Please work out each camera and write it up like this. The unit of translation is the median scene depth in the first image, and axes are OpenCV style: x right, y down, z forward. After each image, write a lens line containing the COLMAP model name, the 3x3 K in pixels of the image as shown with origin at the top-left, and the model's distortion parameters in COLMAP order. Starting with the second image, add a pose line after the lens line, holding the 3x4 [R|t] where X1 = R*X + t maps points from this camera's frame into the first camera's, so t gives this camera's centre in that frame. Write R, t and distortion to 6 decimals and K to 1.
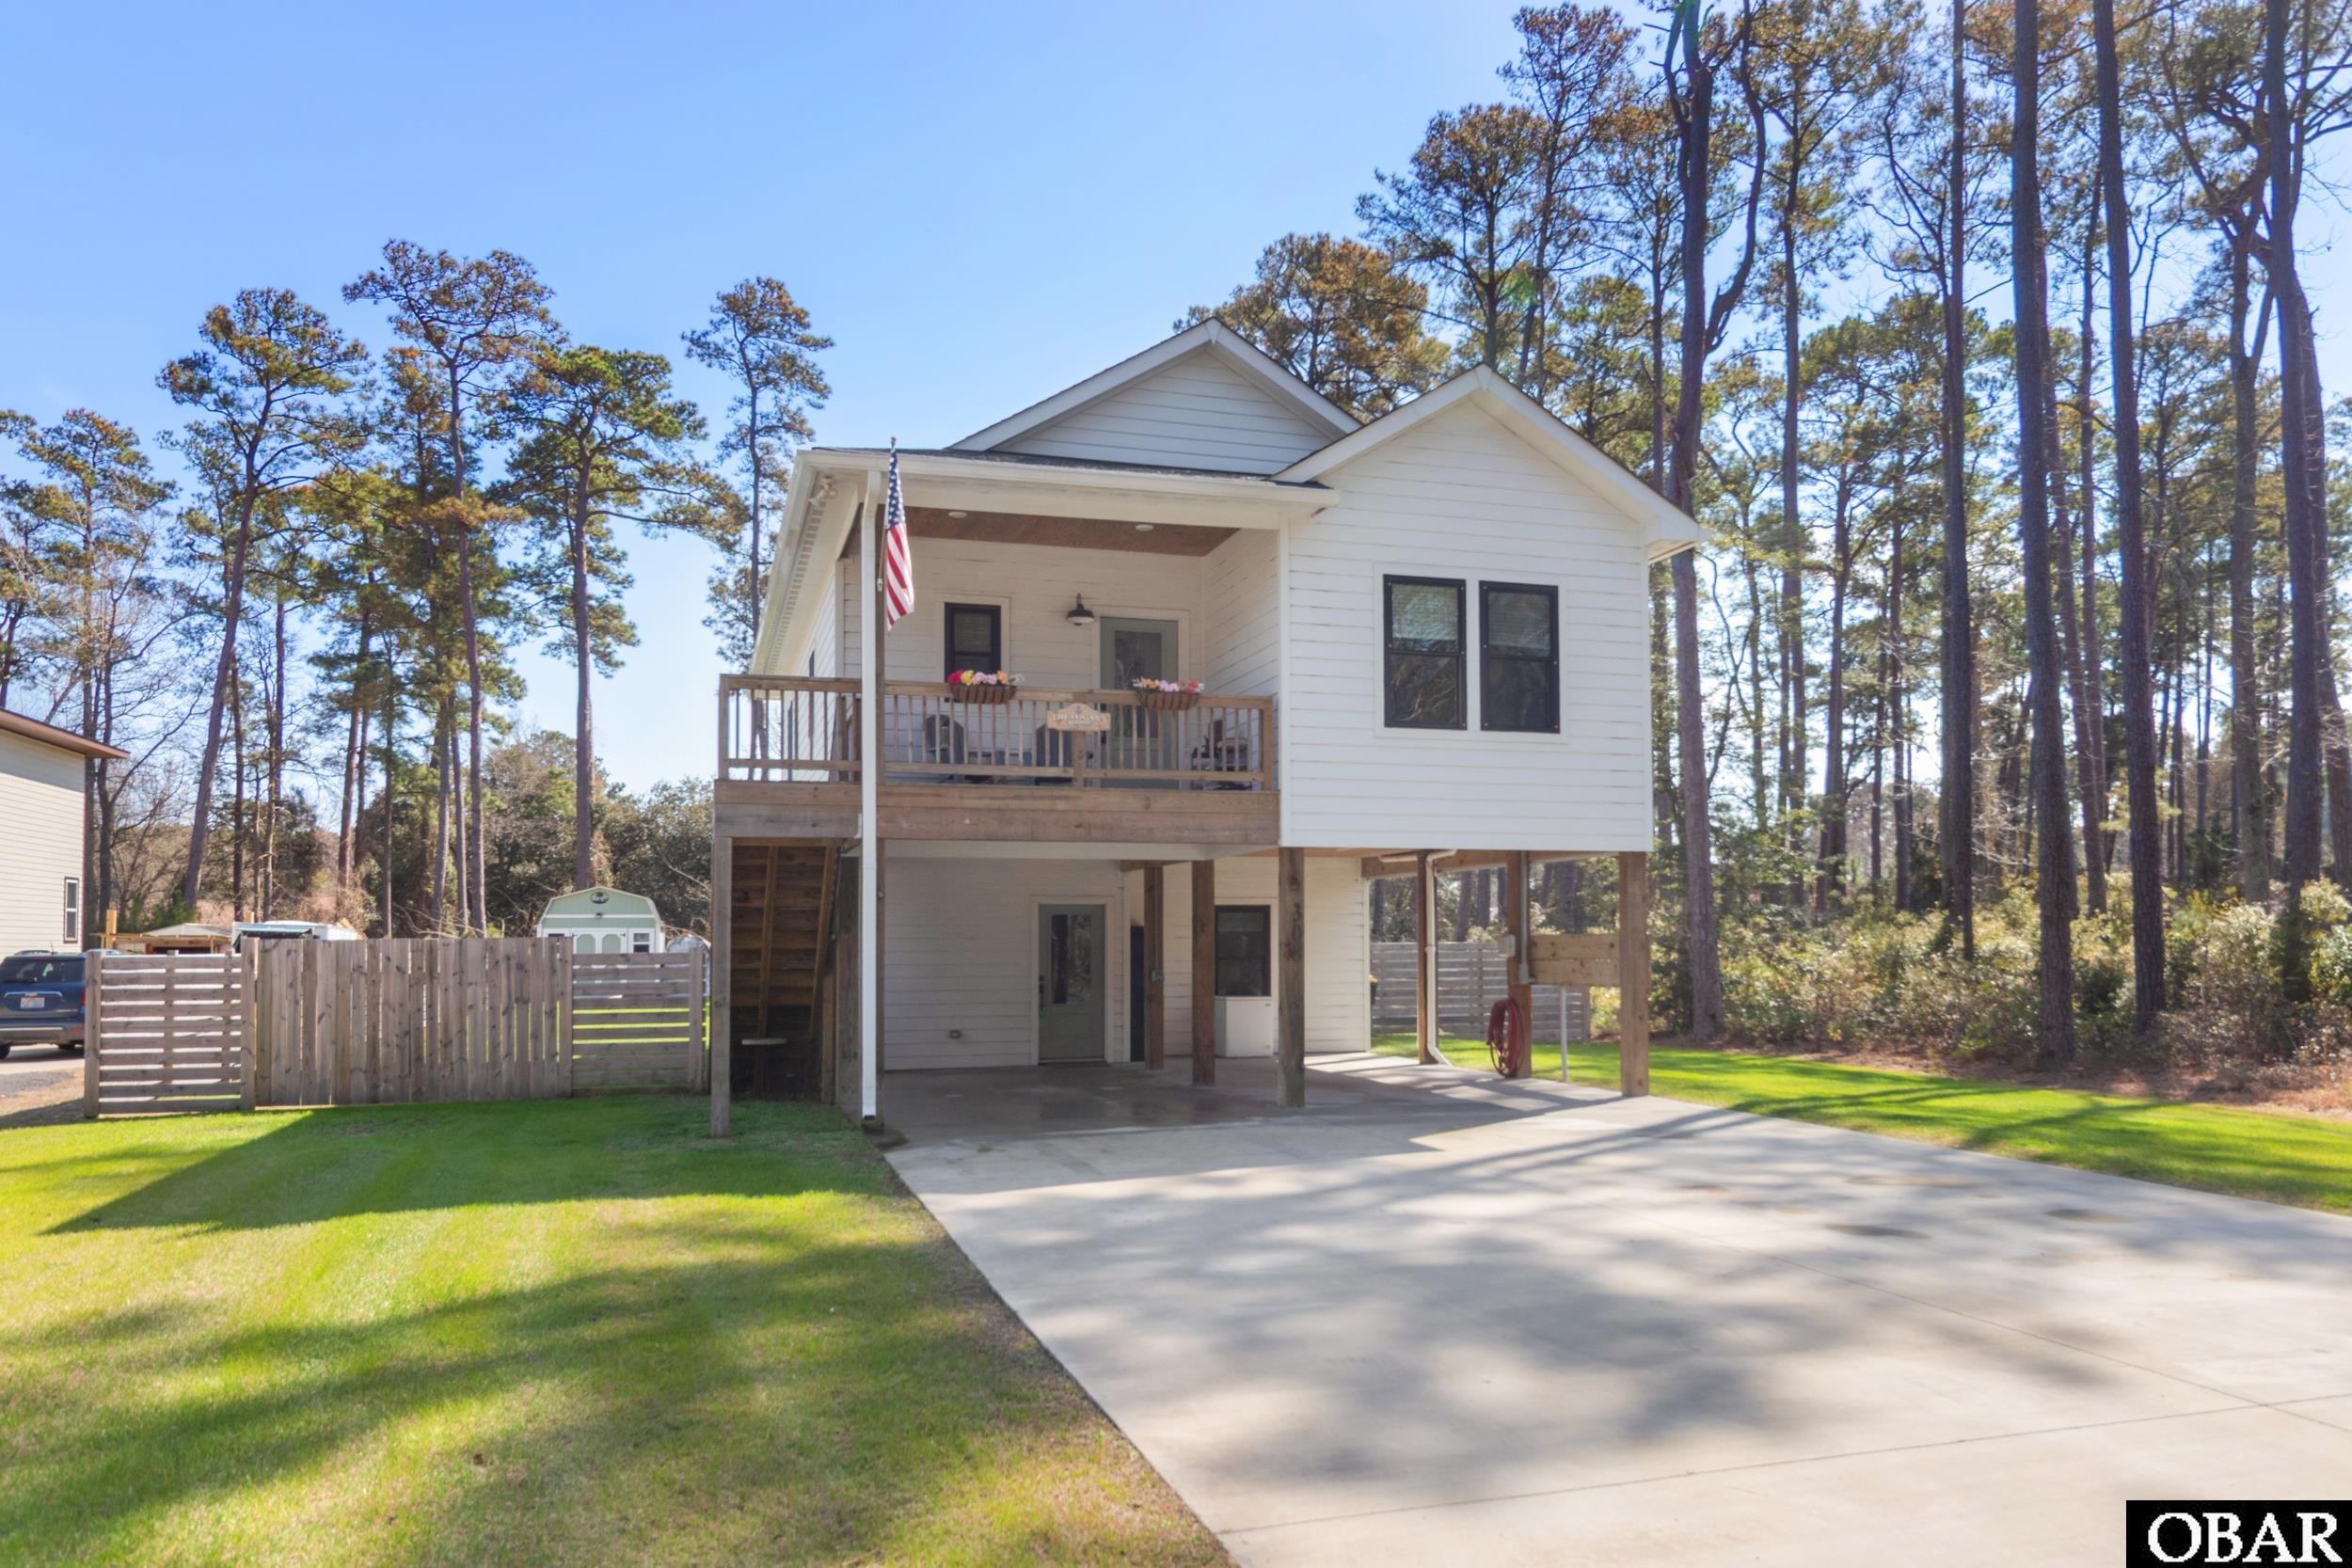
lens RADIAL K [[1626.5, 0, 1227.1], [0, 1626.5, 875.2], [0, 0, 1]] dist [-0.000851, 0.000034]
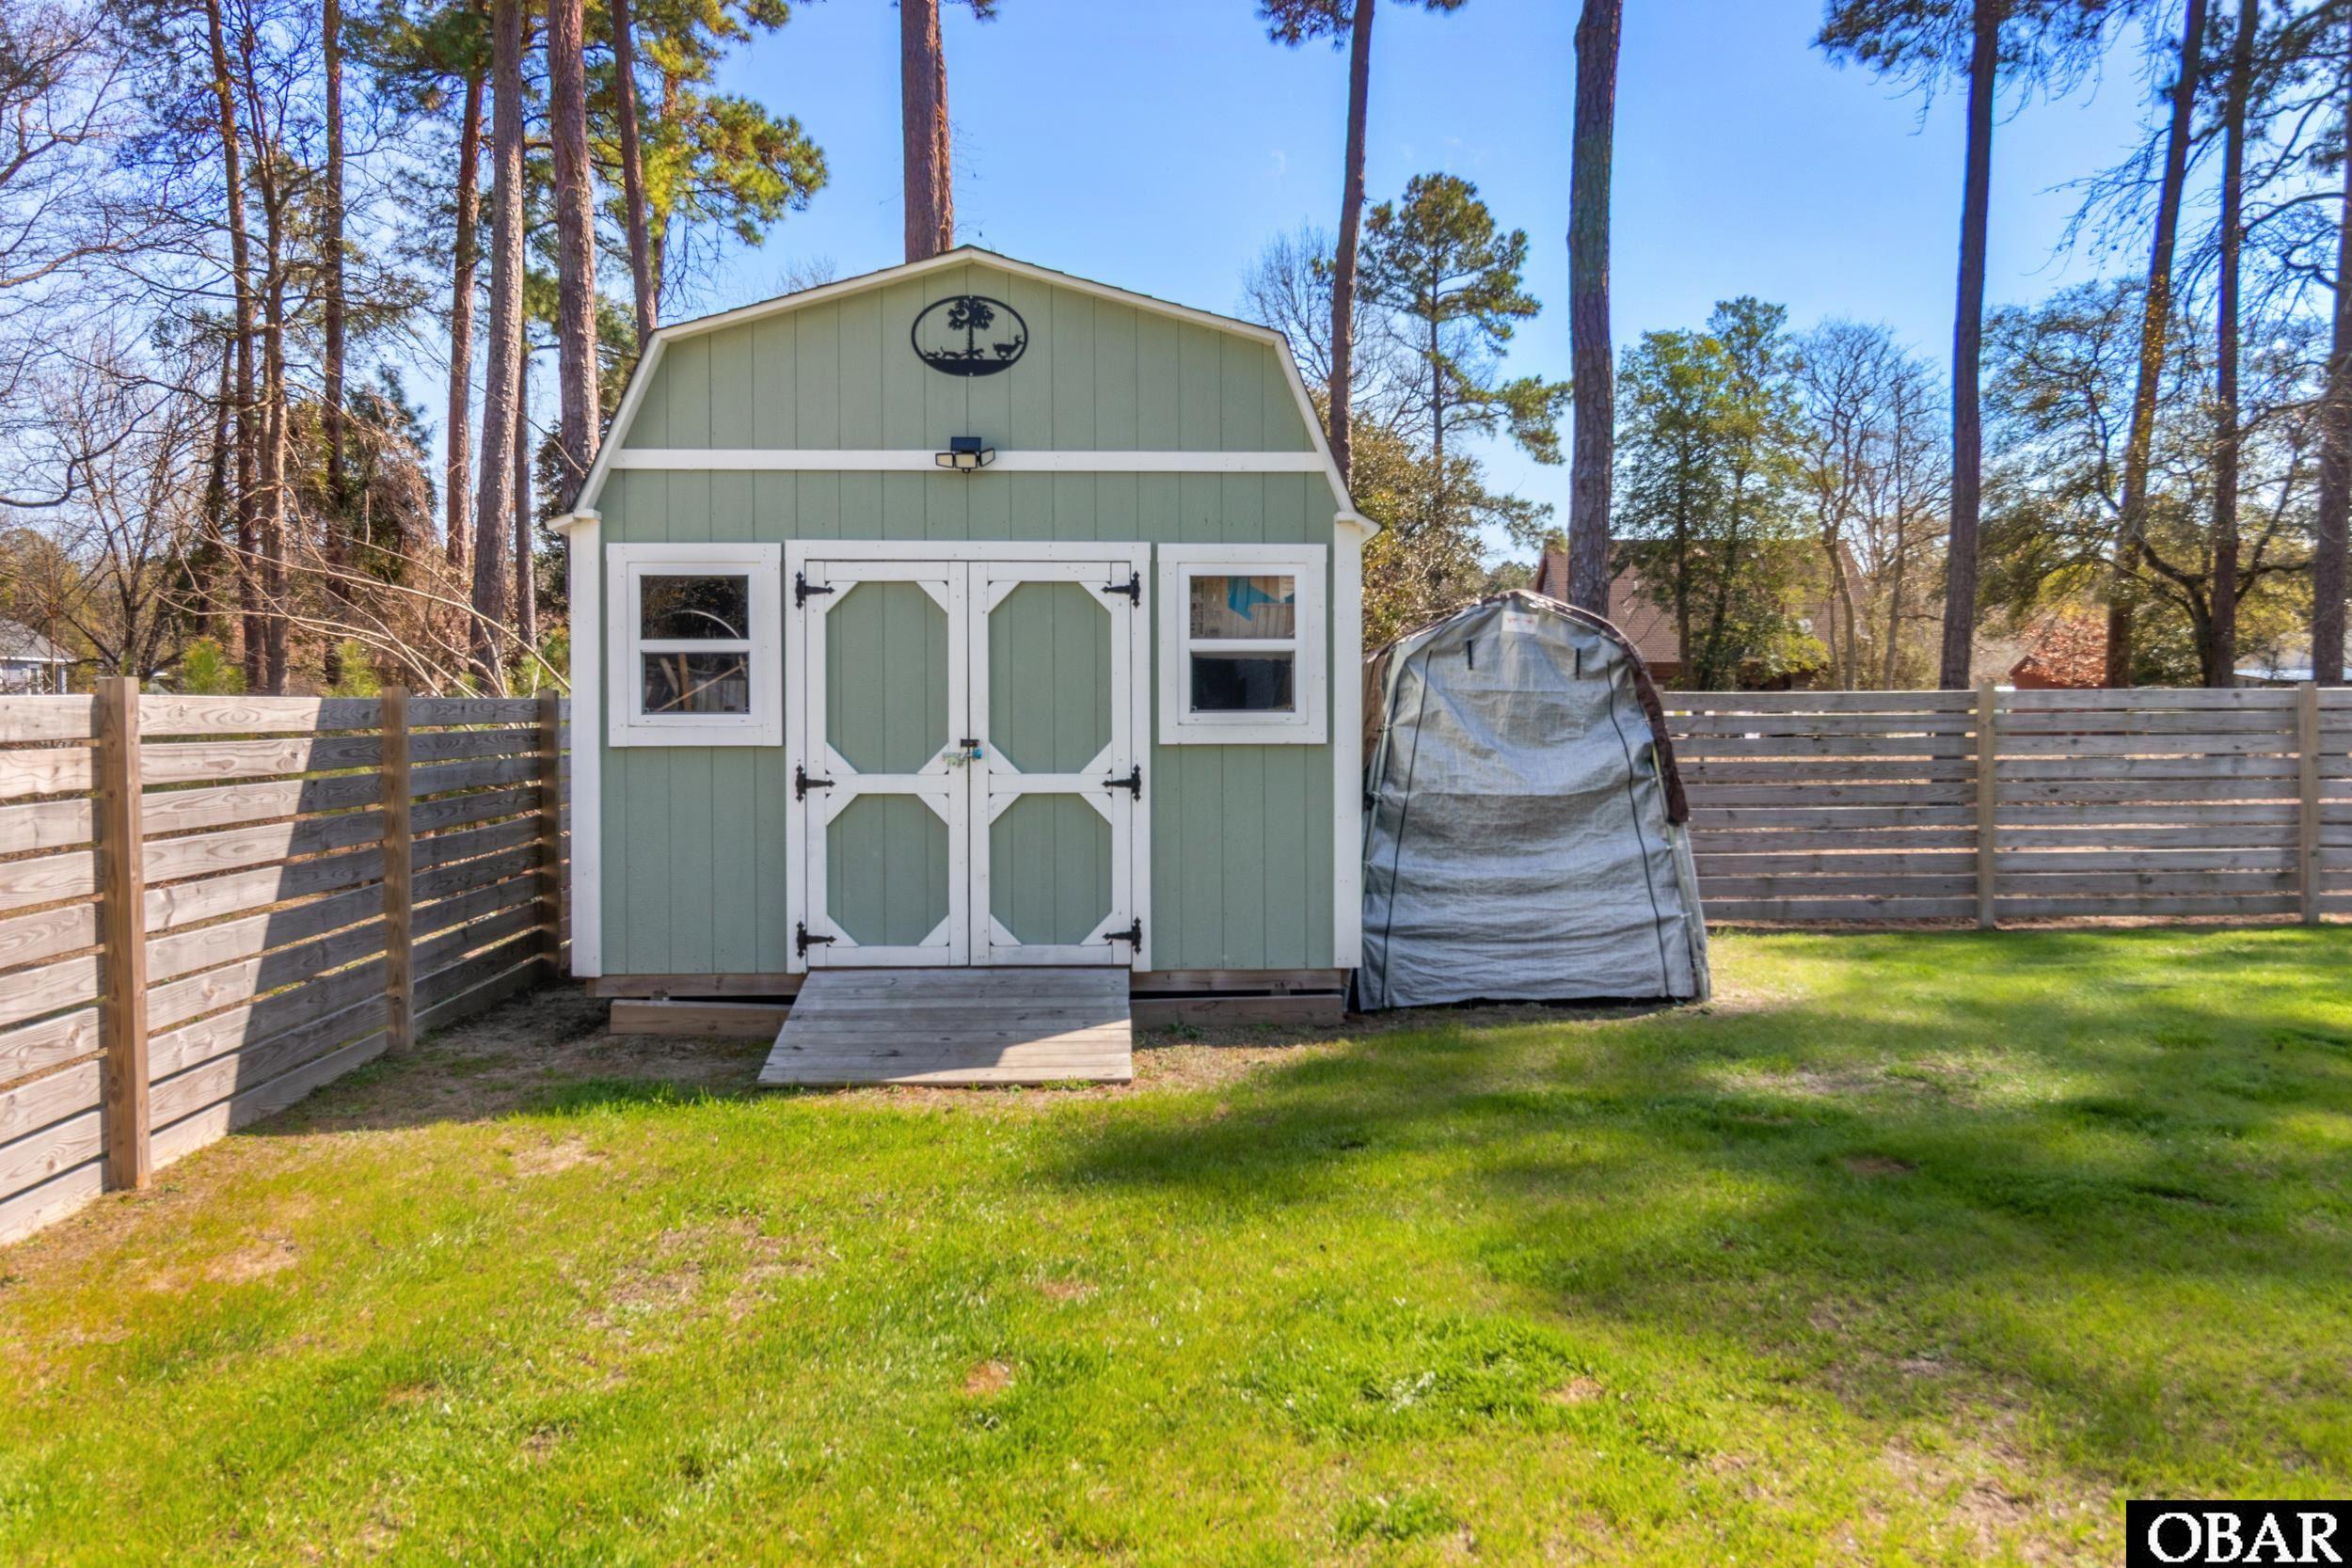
lens RADIAL K [[1875.0, 0, 1176.0], [0, 1875.0, 784.0], [0, 0, 1]] dist [0.000523, -0.001678]
pose [[0.966282, 0.014625, -0.257072, -0.260906], [0.007953, 0.996214, 0.086568, 0.031768], [0.257365, -0.085693, 0.962507, 0.676307]]
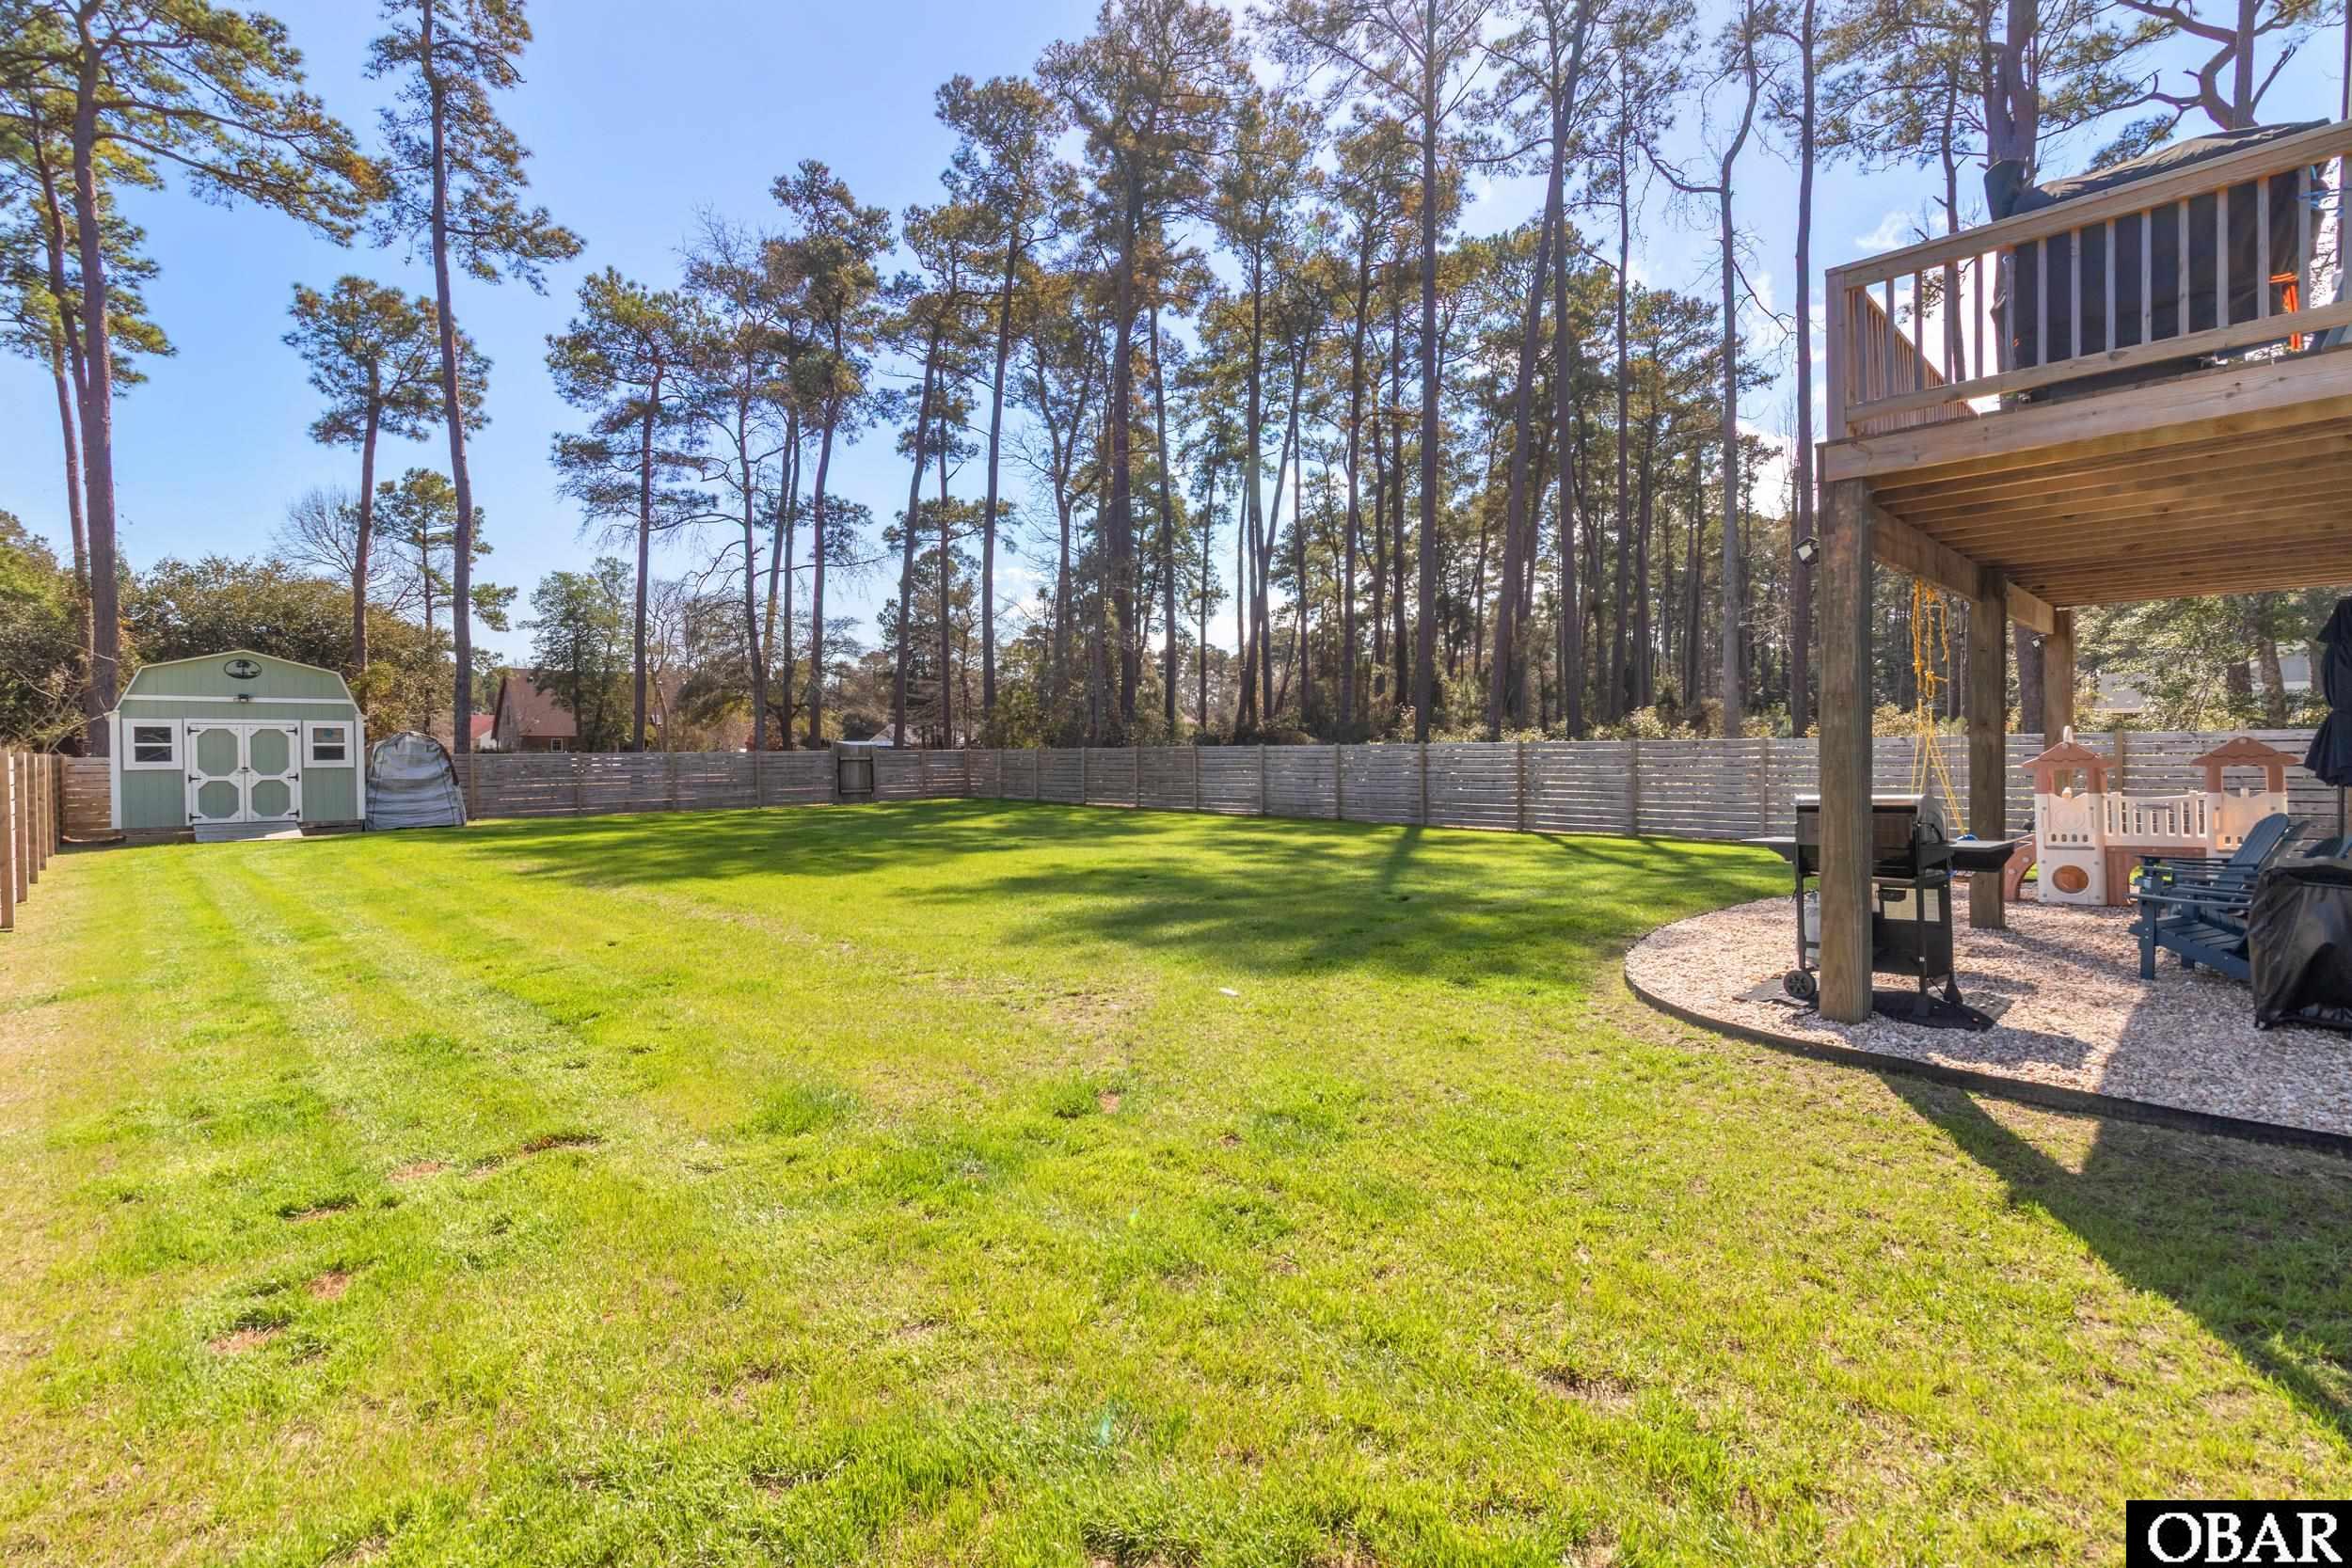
lens RADIAL K [[1078.3, 0, 1184.5], [0, 1078.3, 758.7], [0, 0, 1]] dist [0.002308, 0.000916]
pose [[0.888969, -0.004716, 0.457944, -0.209882], [-0.016580, 0.998960, 0.042475, 0.019544], [-0.457668, -0.045352, 0.887966, 0.395143]]
